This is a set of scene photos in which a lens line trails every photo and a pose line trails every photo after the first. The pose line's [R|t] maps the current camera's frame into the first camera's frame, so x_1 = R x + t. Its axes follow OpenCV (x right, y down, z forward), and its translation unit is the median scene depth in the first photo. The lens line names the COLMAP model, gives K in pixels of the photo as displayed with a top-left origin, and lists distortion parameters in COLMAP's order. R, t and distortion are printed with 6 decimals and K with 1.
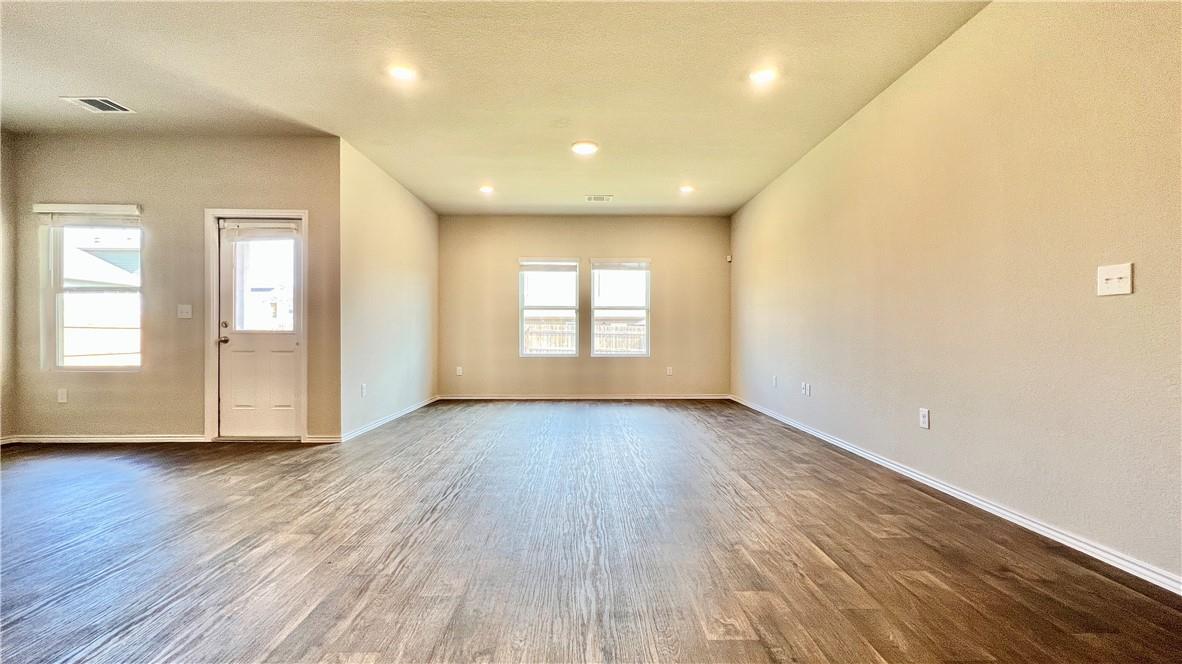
lens RADIAL K [[475.4, 0, 592.4], [0, 475.4, 334.8], [0, 0, 1]] dist [0.000659, 0.000451]
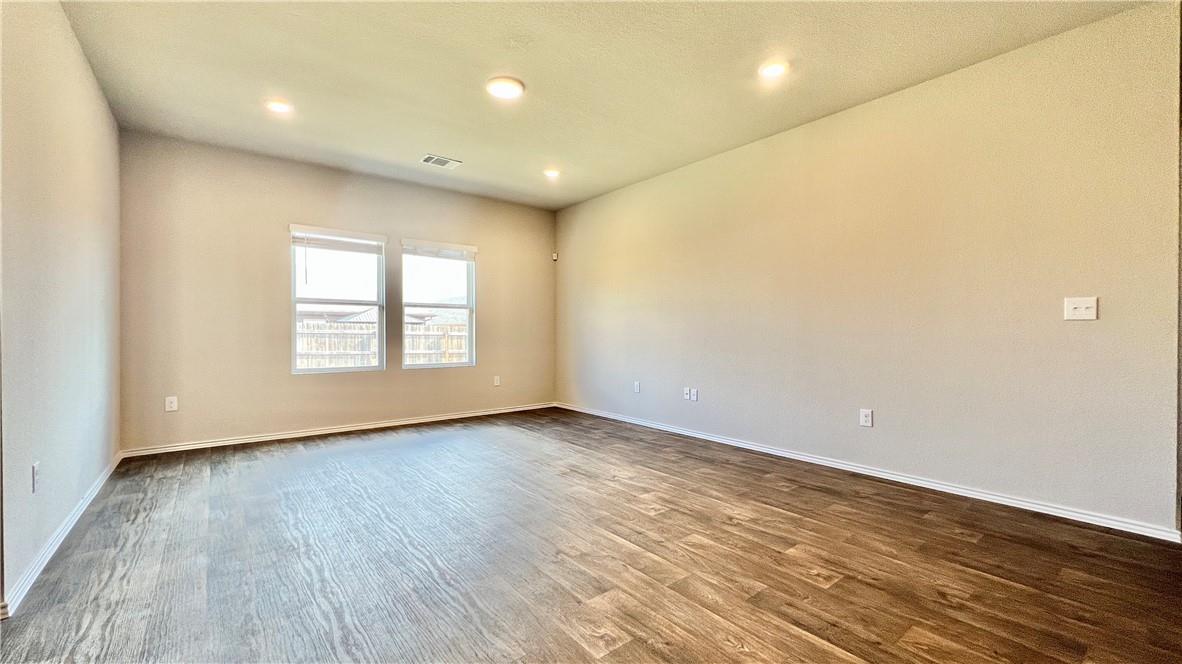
lens RADIAL K [[475.4, 0, 591.7], [0, 475.4, 334.0], [0, 0, 1]] dist [0.000659, 0.000451]
pose [[0.790280, -0.001325, 0.612745, -0.227697], [-0.001693, 0.999989, 0.004345, -0.013041], [-0.612744, -0.004471, 0.790269, 0.217610]]
